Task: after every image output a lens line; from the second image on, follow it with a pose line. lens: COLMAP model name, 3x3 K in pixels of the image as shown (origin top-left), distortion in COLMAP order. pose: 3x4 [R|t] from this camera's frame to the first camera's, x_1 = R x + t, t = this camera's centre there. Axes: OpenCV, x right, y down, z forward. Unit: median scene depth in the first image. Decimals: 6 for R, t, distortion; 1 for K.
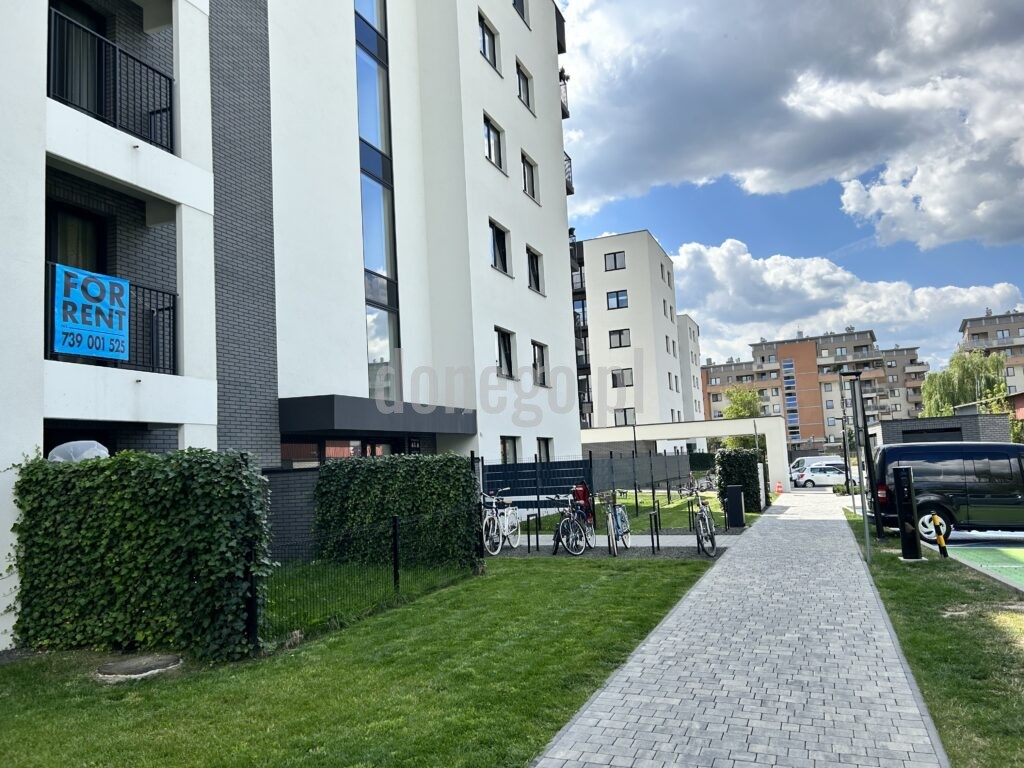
lens RADIAL K [[774.2, 0, 511.0], [0, 774.2, 384.8], [0, 0, 1]] dist [0.005583, 0.000562]
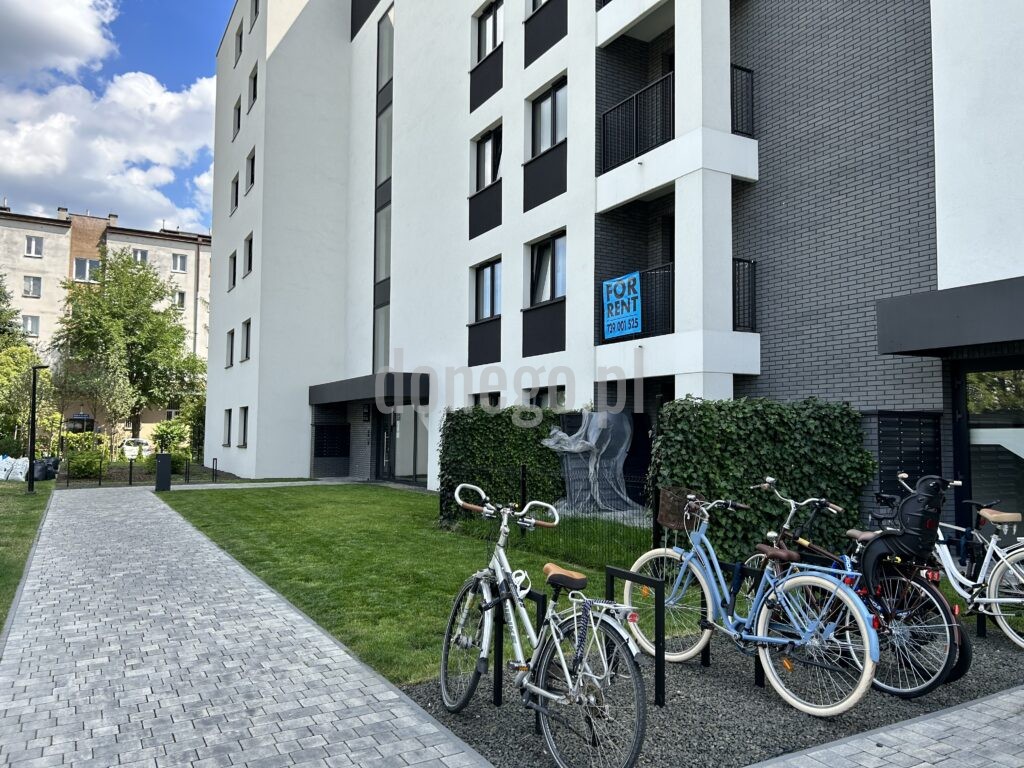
lens RADIAL K [[774.2, 0, 511.7], [0, 774.2, 385.9], [0, 0, 1]] dist [0.005583, 0.000562]
pose [[-0.639521, -0.008770, -0.768724, 0.652862], [0.099328, 0.990611, -0.093935, 0.160429], [0.762330, -0.136429, -0.632645, 1.656992]]
